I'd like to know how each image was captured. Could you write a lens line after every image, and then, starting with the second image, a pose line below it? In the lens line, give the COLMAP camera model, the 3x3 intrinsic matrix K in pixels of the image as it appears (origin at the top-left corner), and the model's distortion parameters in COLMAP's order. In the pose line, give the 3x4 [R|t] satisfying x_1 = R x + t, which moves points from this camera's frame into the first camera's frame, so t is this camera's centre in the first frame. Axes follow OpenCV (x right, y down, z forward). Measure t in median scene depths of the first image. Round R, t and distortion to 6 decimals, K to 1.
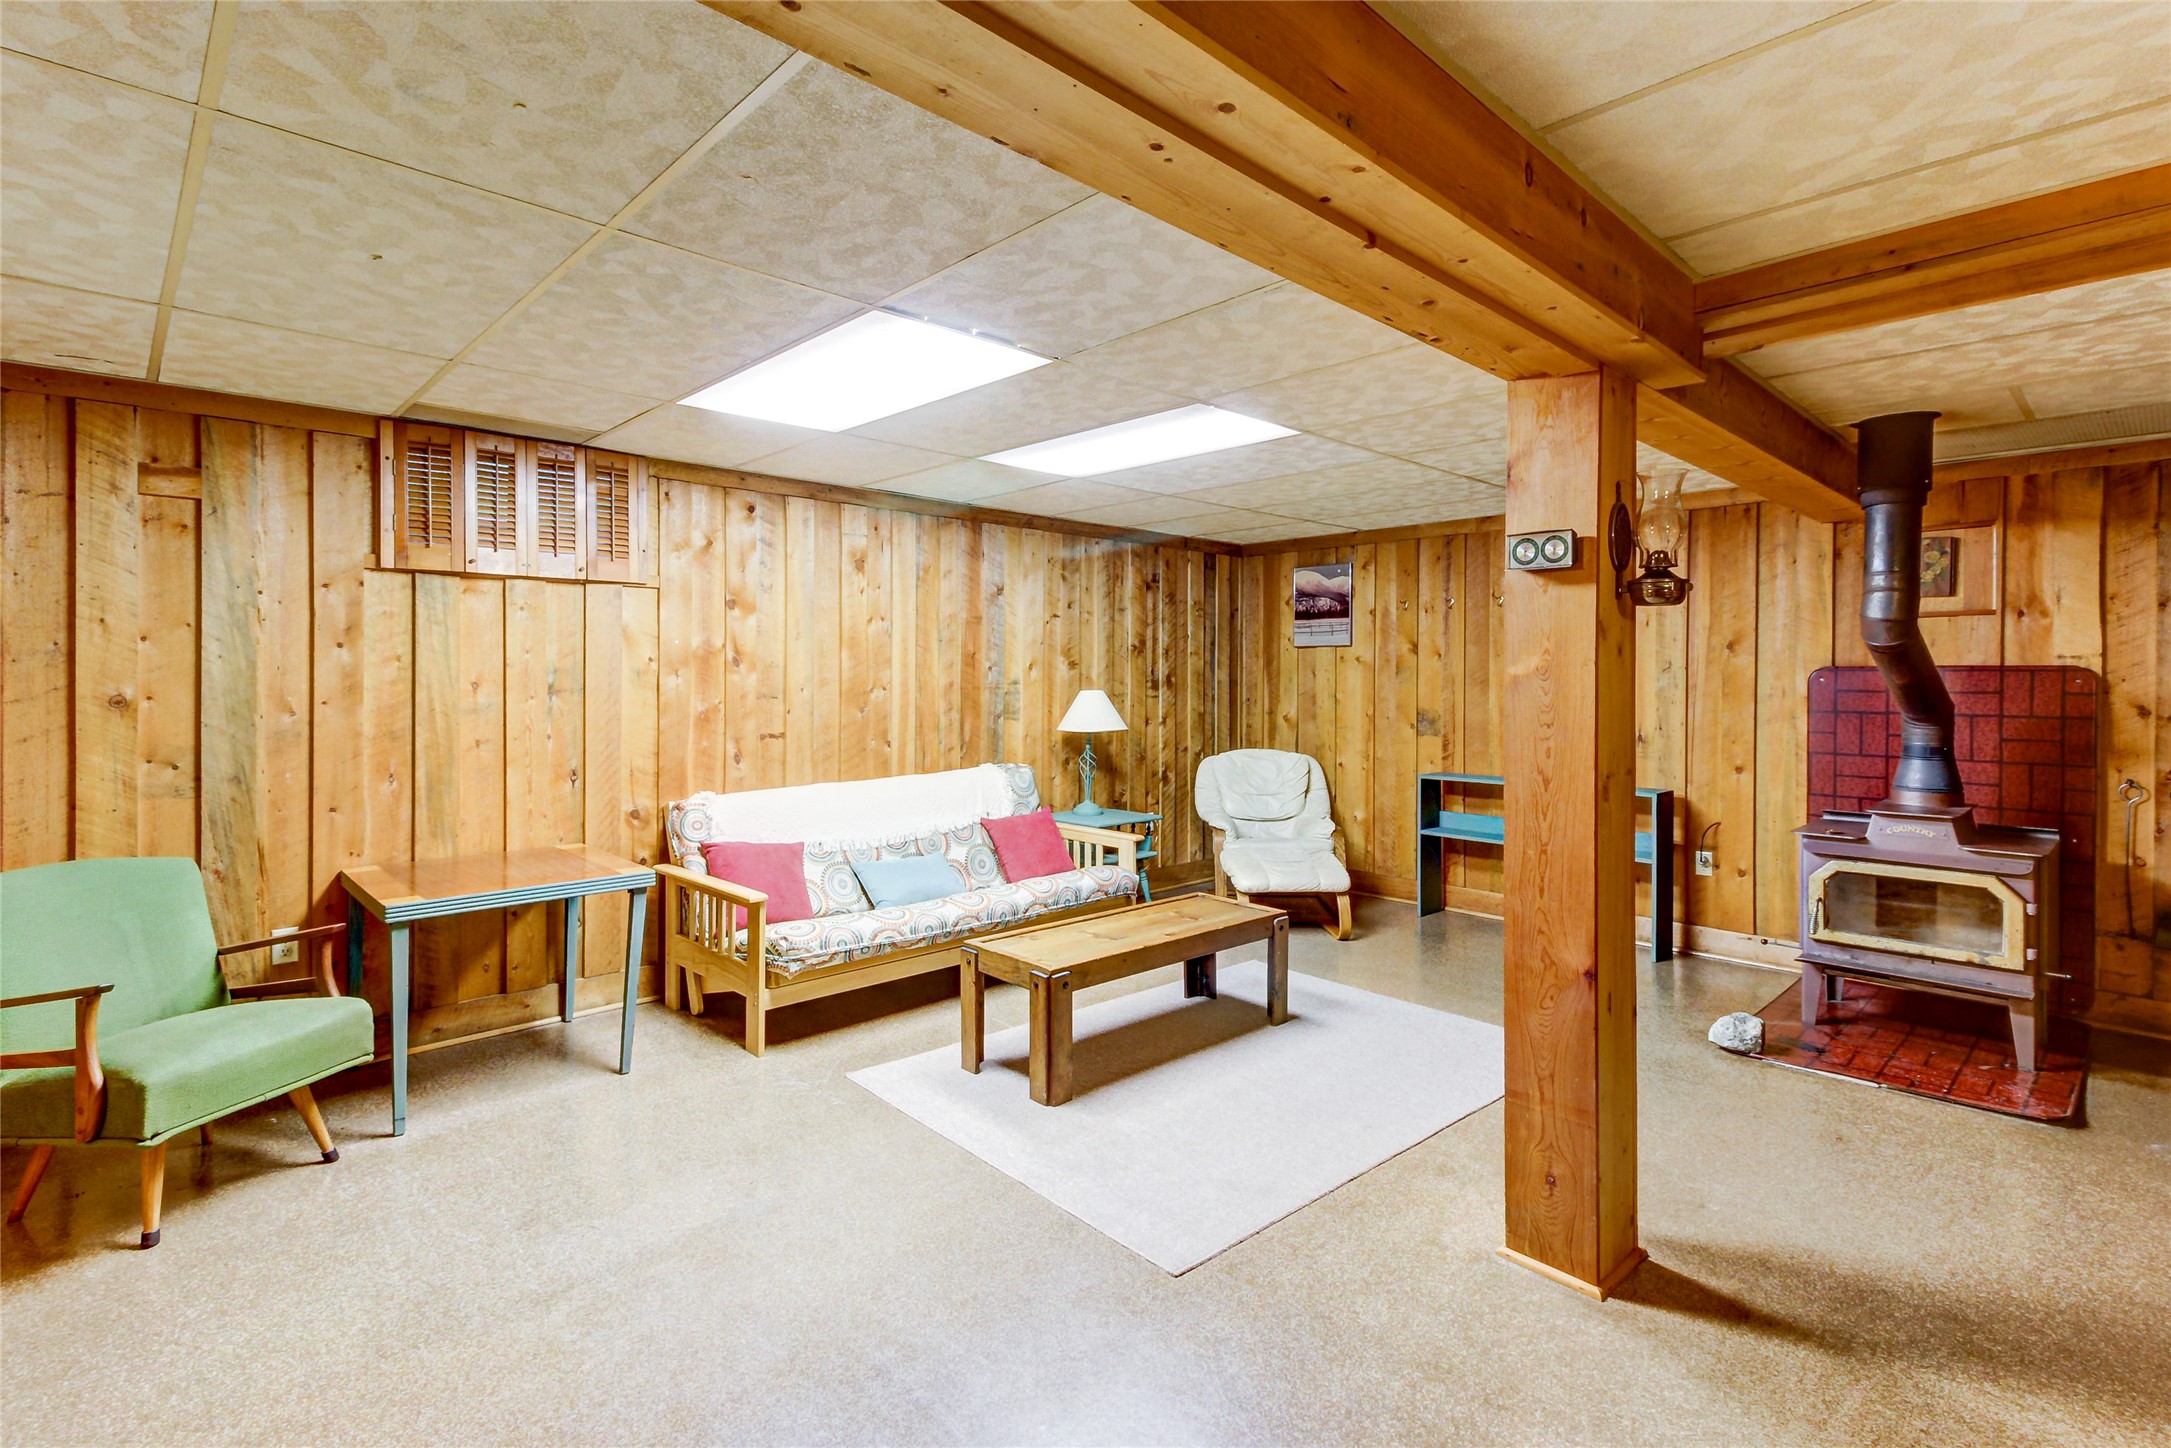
lens RADIAL K [[1019.9, 0, 1092.4], [0, 1019.9, 683.5], [0, 0, 1]] dist [0.002521, -0.000515]
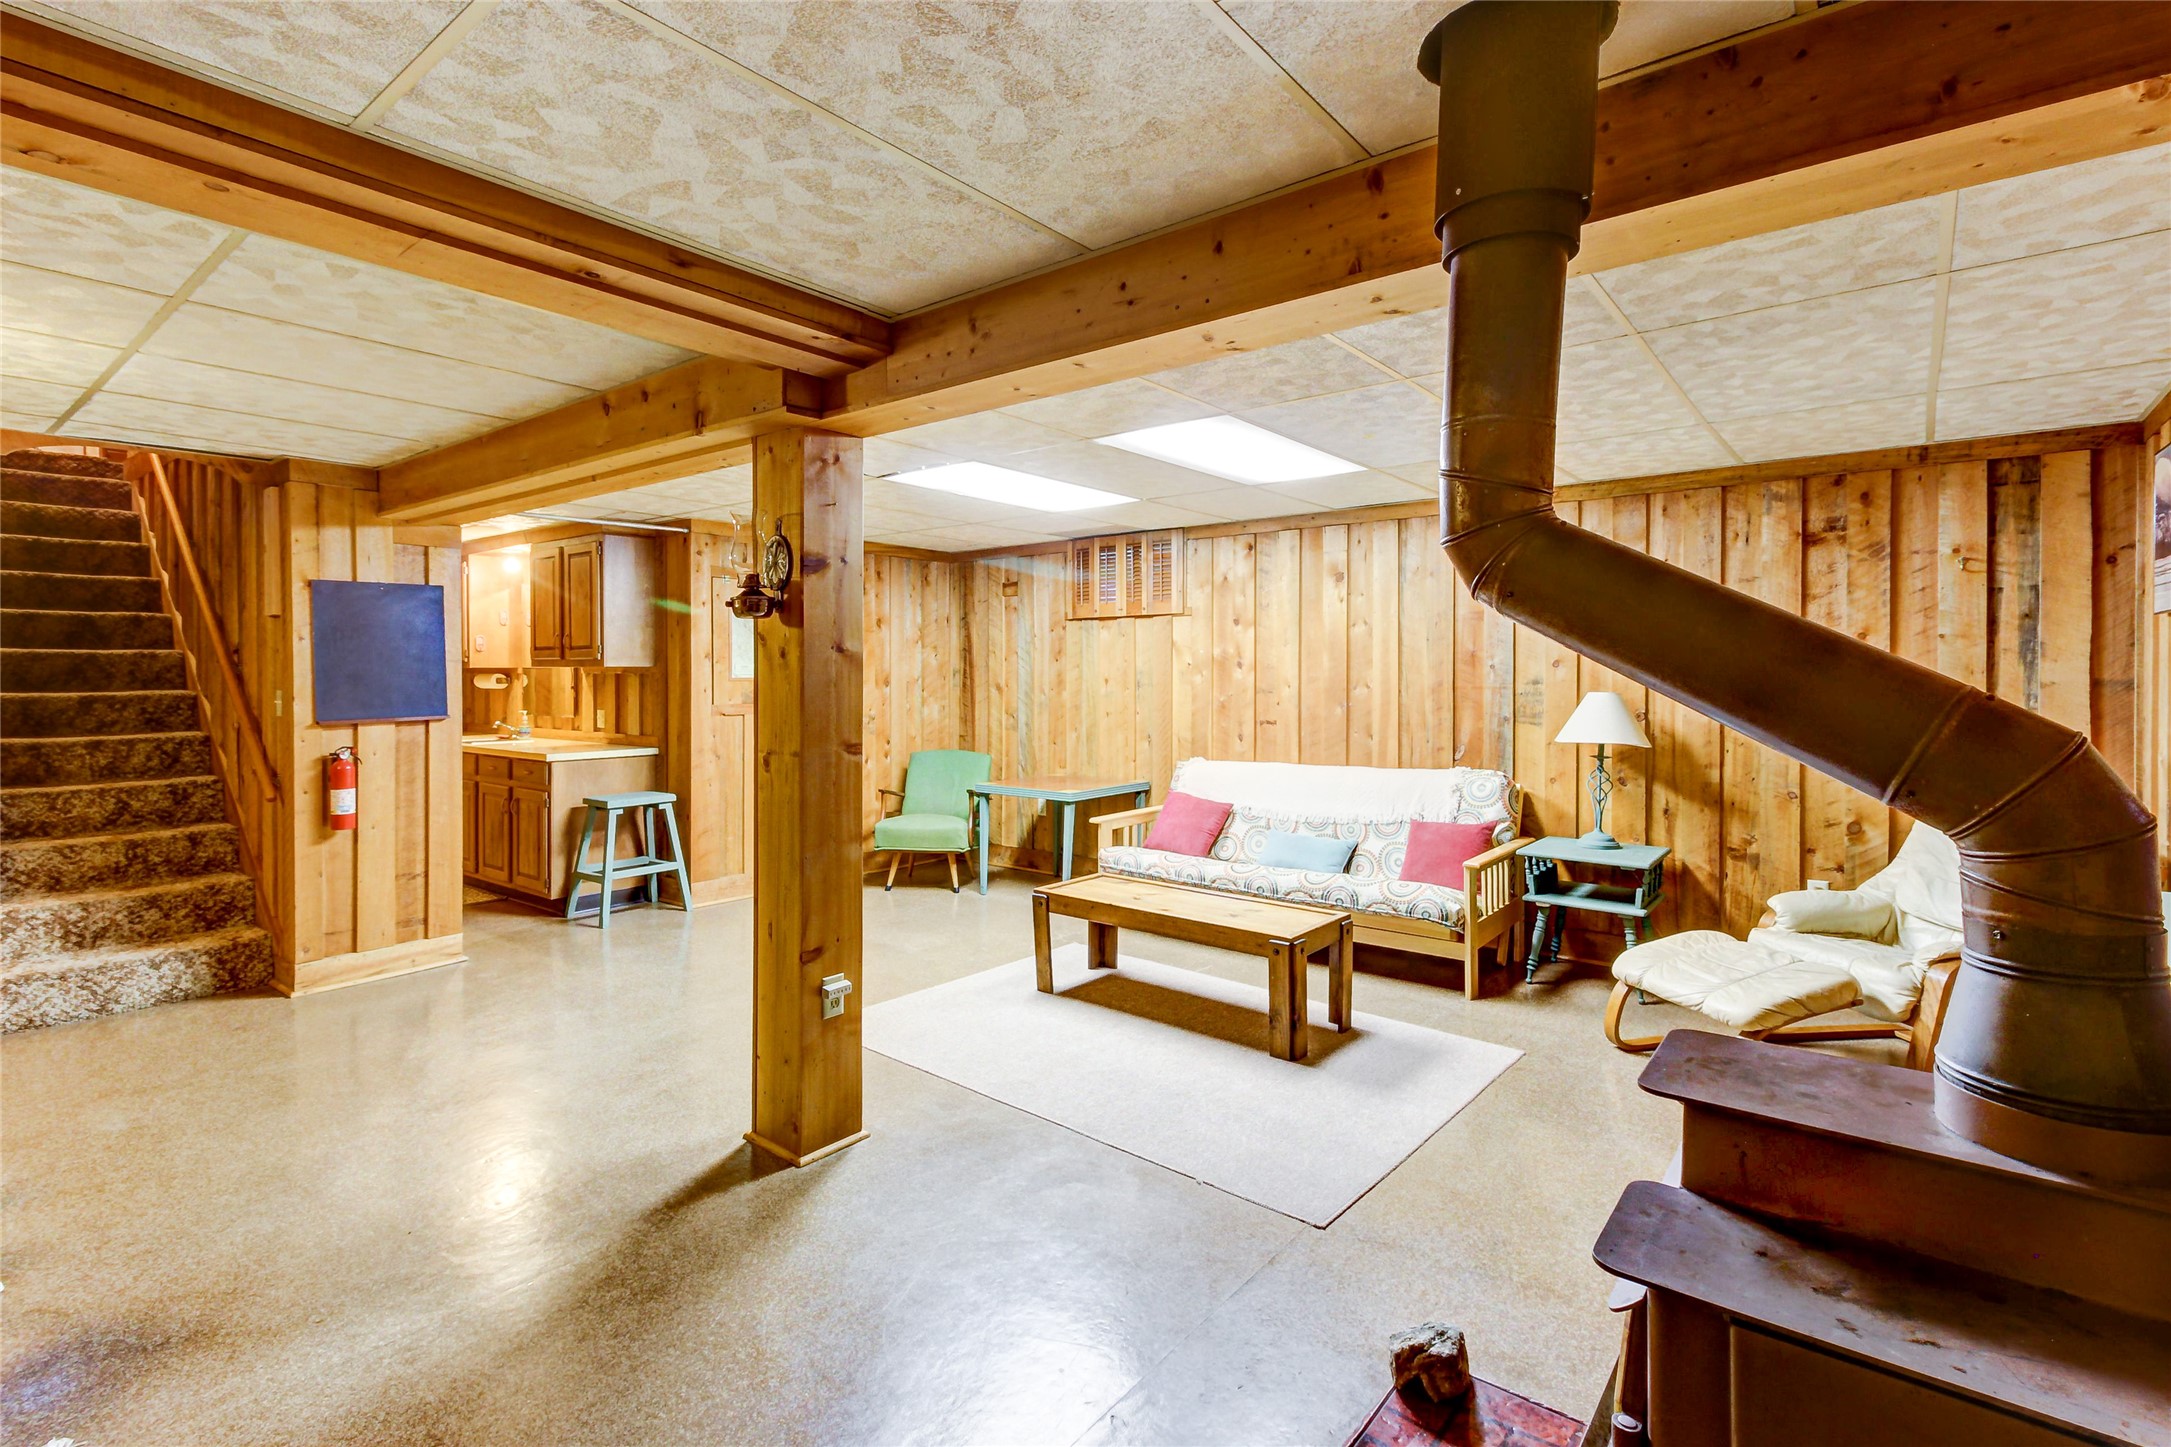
lens RADIAL K [[1019.9, 0, 1092.4], [0, 1019.9, 683.0], [0, 0, 1]] dist [0.002521, -0.000515]
pose [[0.136354, 0.006097, -0.990641, 0.920763], [-0.005862, 0.999969, 0.005347, -0.003160], [0.990643, 0.005078, 0.136385, 0.617635]]
